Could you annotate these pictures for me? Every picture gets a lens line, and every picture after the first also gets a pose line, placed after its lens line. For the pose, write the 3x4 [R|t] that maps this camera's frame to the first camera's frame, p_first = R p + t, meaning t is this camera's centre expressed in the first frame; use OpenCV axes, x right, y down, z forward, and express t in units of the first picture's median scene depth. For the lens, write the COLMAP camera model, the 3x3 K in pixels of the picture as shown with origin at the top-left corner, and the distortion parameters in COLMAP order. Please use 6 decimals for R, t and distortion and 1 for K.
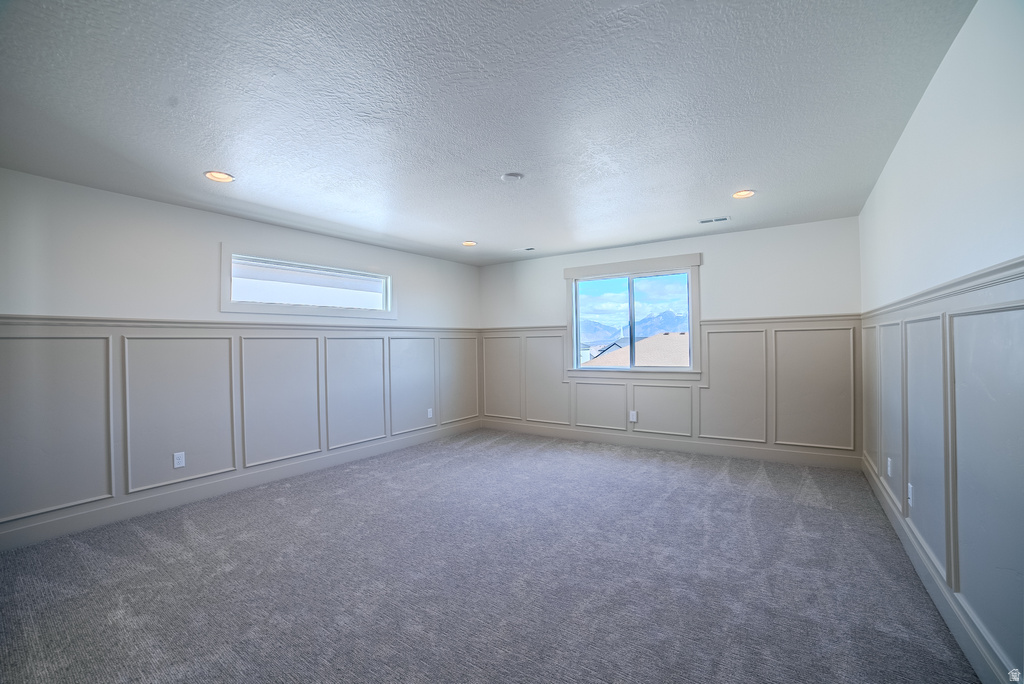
lens RADIAL K [[429.9, 0, 508.7], [0, 429.9, 345.2], [0, 0, 1]] dist [-0.105735, 0.042953]
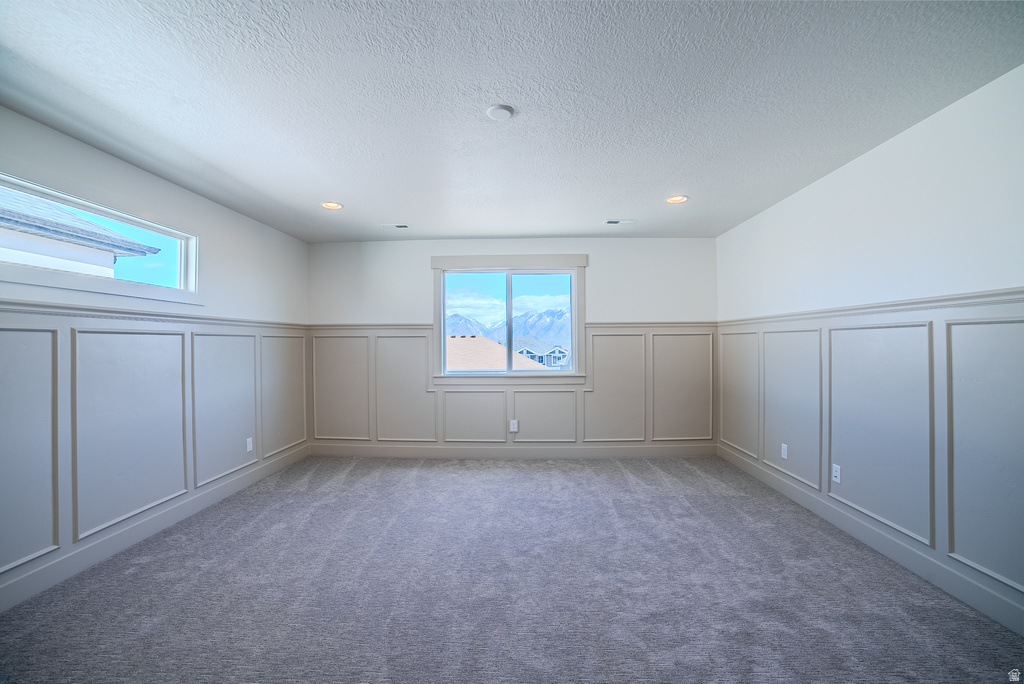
lens RADIAL K [[429.9, 0, 508.7], [0, 429.9, 345.2], [0, 0, 1]] dist [-0.105735, 0.042953]
pose [[0.836729, 0.008039, 0.547559, -0.249489], [-0.004825, 0.999962, -0.007307, 0.001750], [-0.547596, 0.003472, 0.836735, 0.271157]]
